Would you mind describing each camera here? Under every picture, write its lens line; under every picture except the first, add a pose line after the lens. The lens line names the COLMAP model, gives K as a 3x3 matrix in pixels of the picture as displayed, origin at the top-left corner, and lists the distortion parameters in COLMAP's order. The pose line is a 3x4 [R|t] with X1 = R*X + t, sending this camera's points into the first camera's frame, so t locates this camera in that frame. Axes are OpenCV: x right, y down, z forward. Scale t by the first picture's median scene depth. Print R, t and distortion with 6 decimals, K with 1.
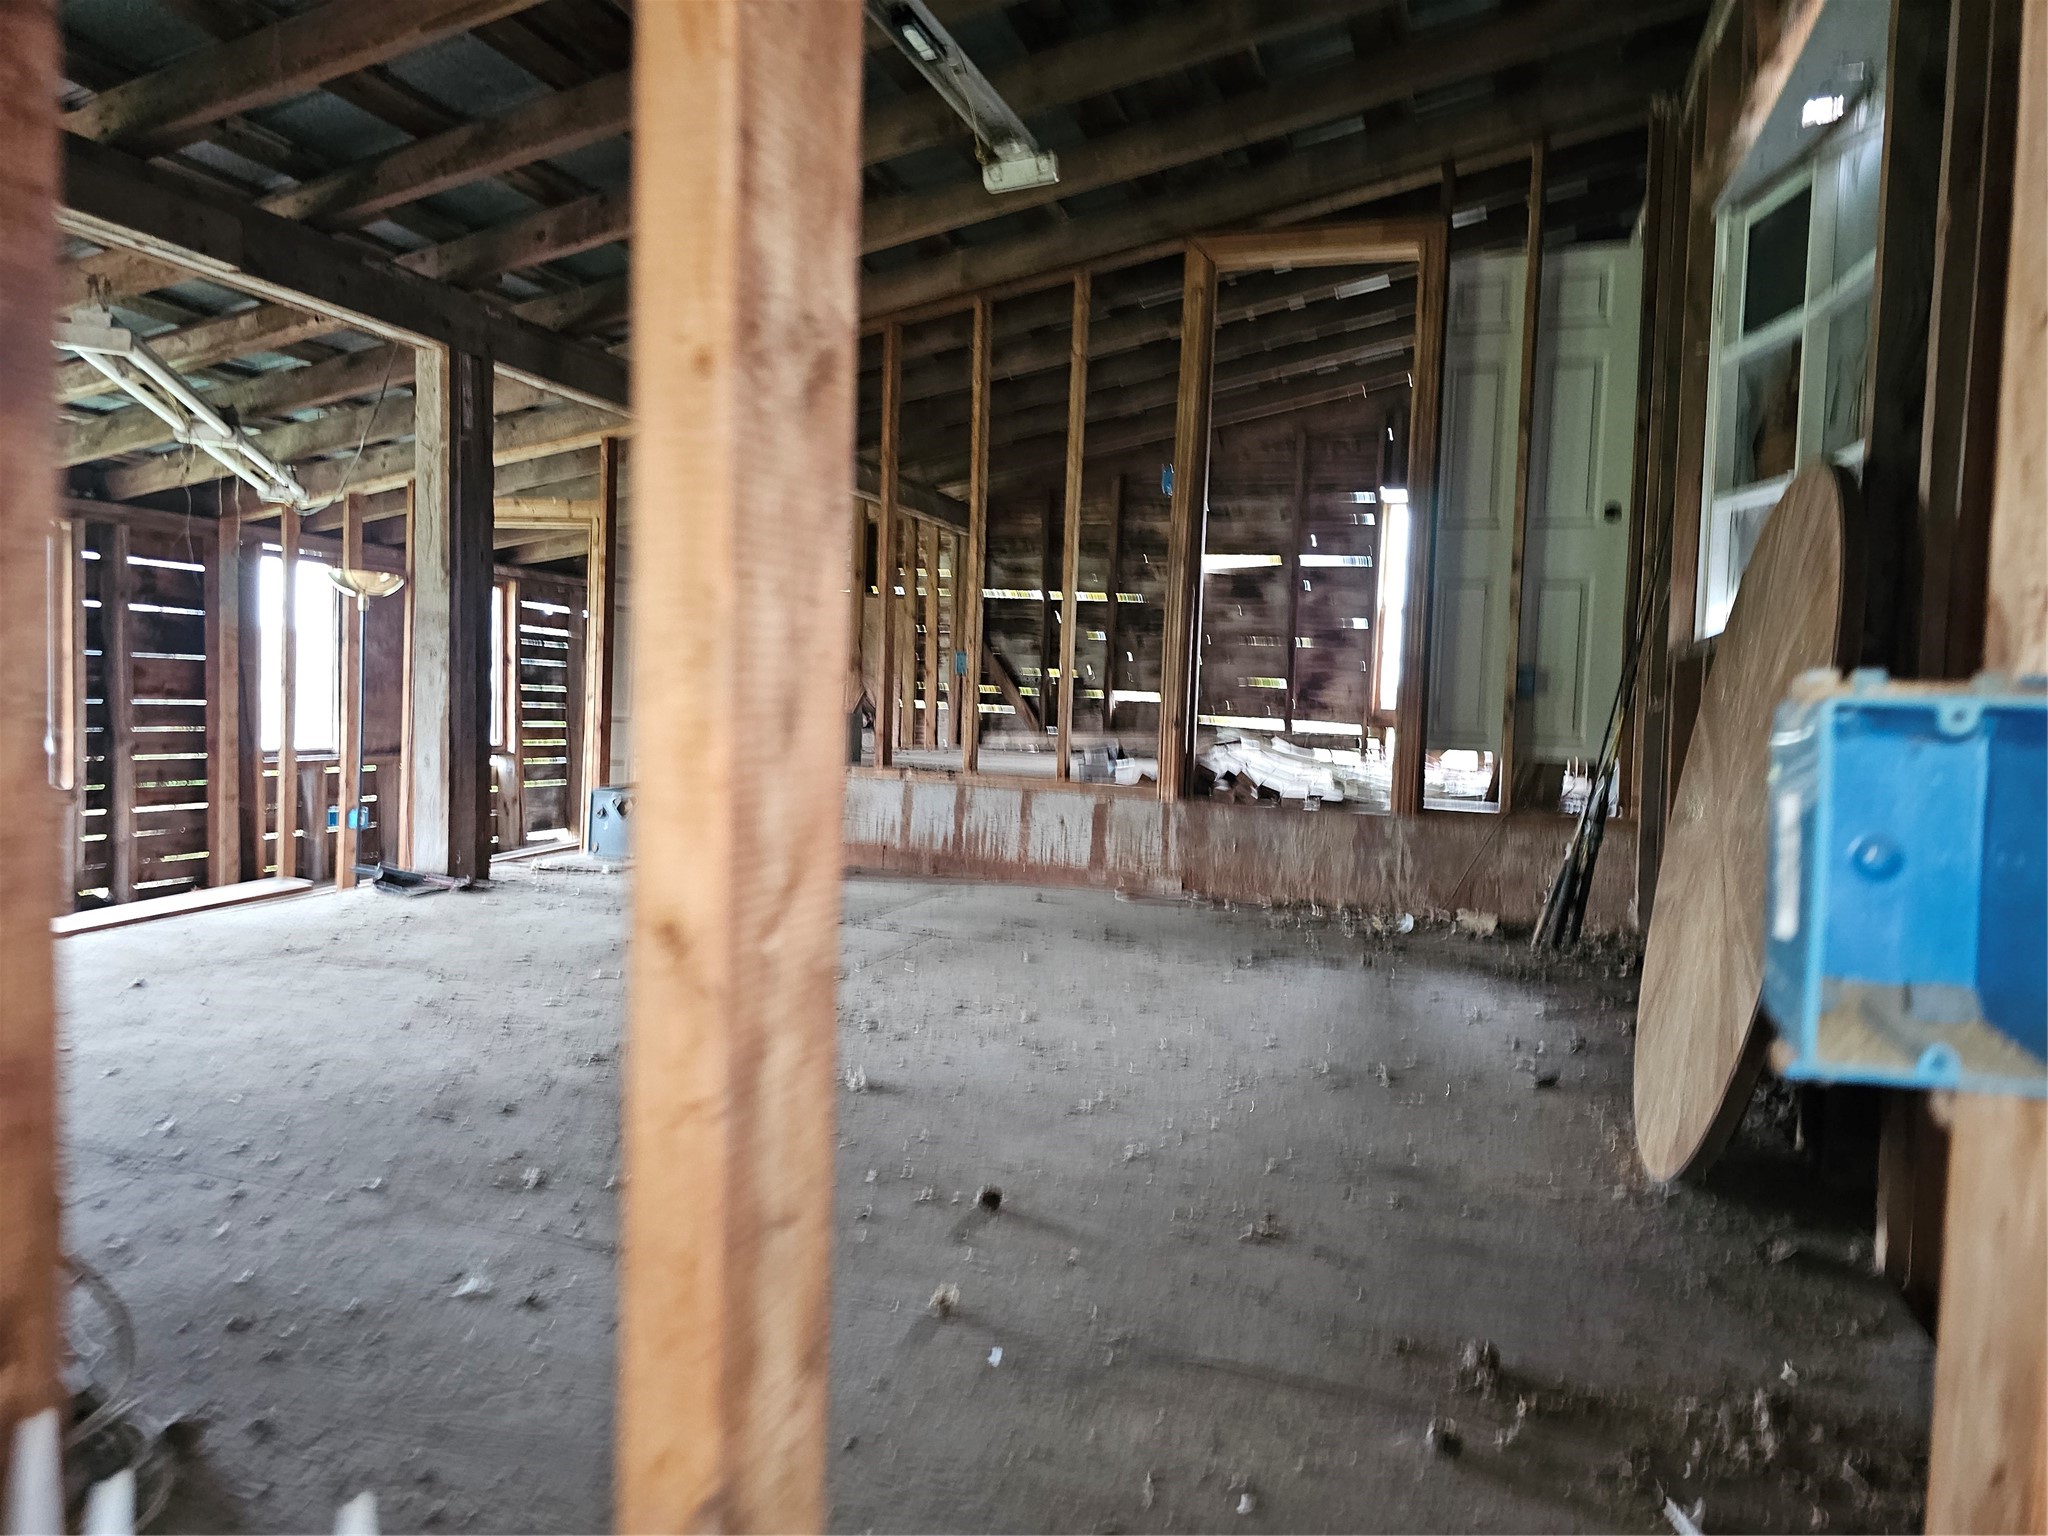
lens RADIAL K [[1346.1, 0, 1024.0], [0, 1346.1, 768.0], [0, 0, 1]] dist [0.087915, -0.083689]
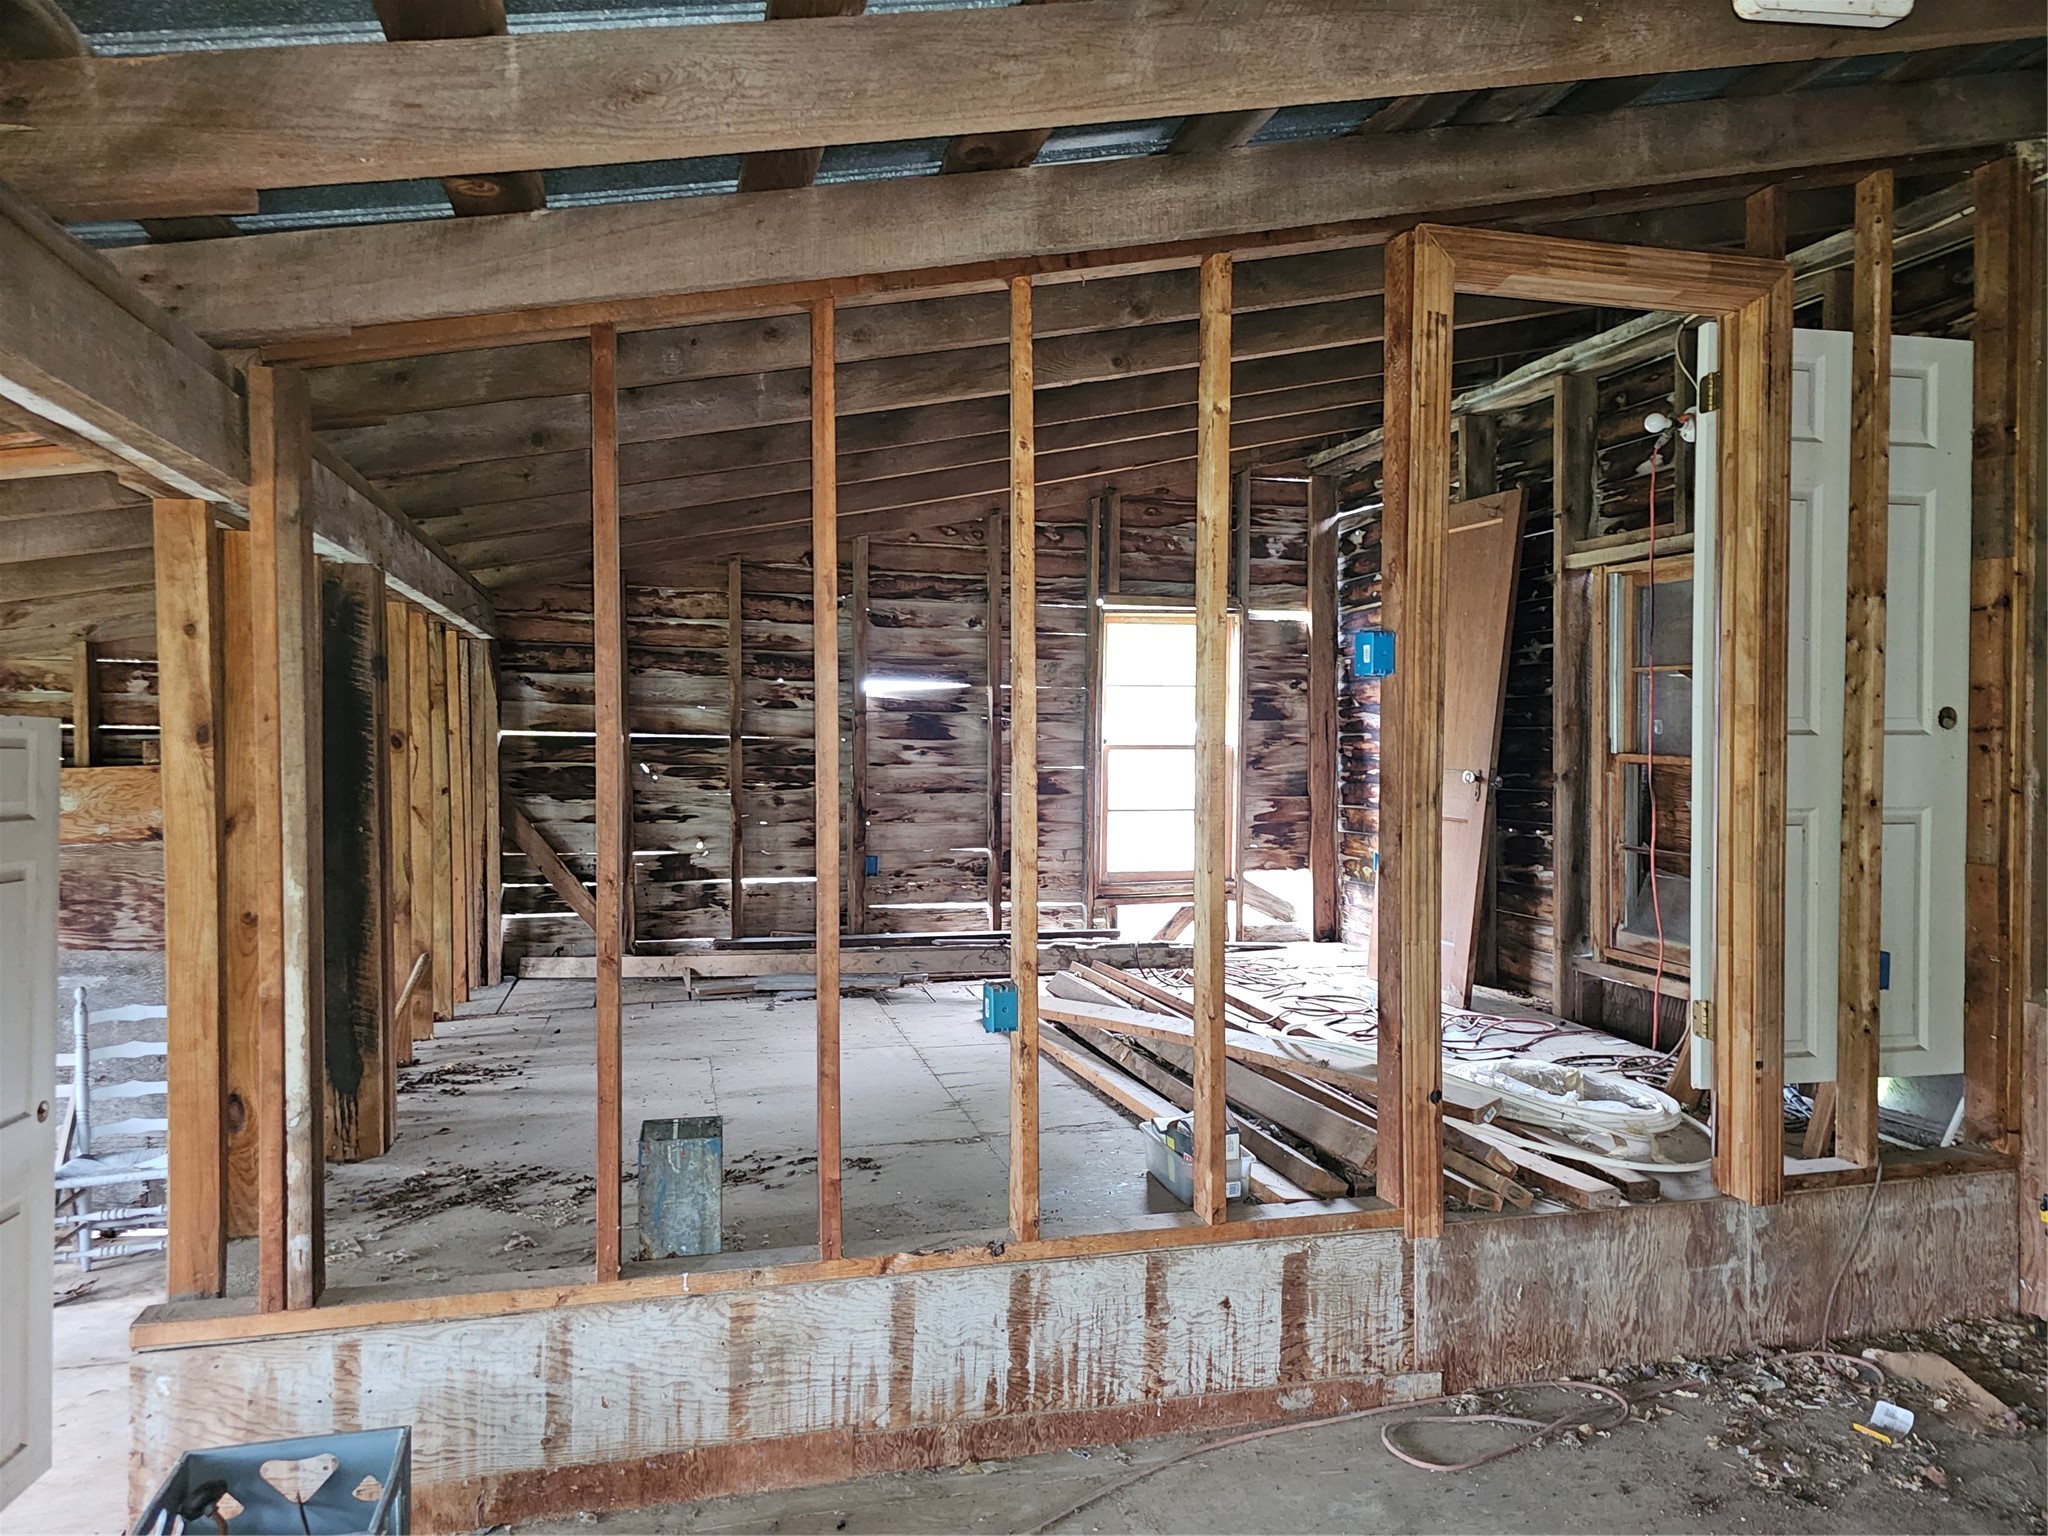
lens RADIAL K [[1346.1, 0, 1024.0], [0, 1346.1, 768.0], [0, 0, 1]] dist [0.087915, -0.083689]
pose [[0.841251, -0.051046, 0.538230, -0.303679], [0.064144, 0.997925, -0.005612, -0.165170], [-0.536826, 0.039245, 0.842779, 0.588394]]
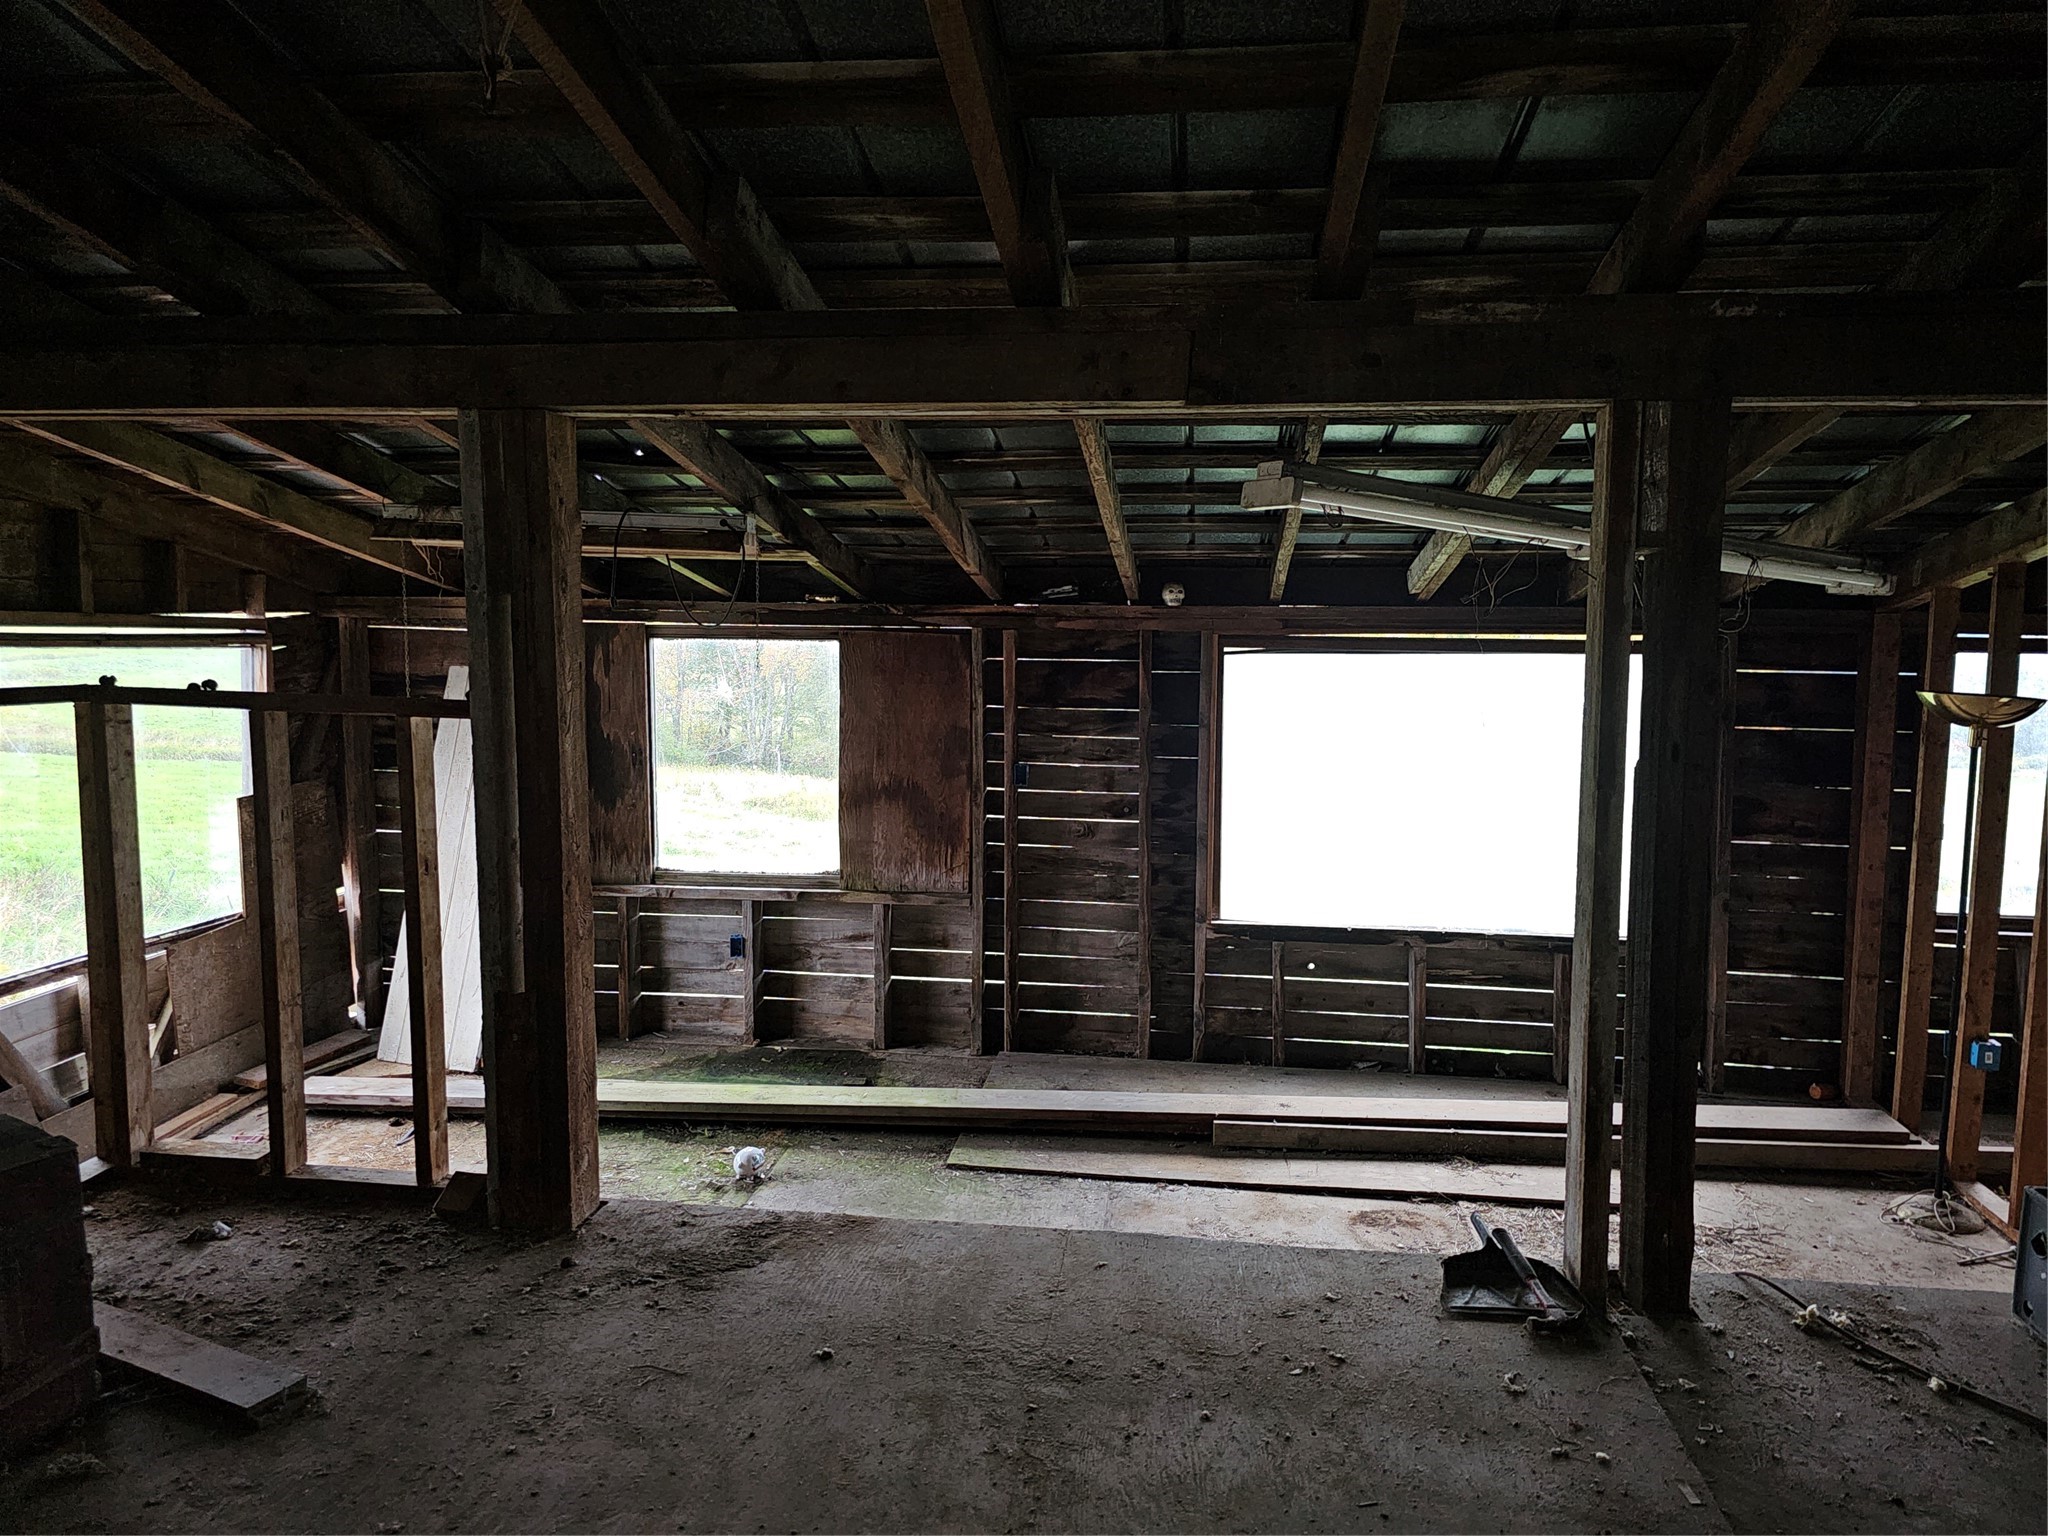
lens RADIAL K [[1346.1, 0, 1024.0], [0, 1346.1, 768.0], [0, 0, 1]] dist [0.087915, -0.083689]
pose [[0.201963, 0.061195, -0.977479, 0.077787], [-0.065787, 0.996640, 0.048801, -0.135461], [0.977181, 0.054449, 0.205310, 0.536013]]
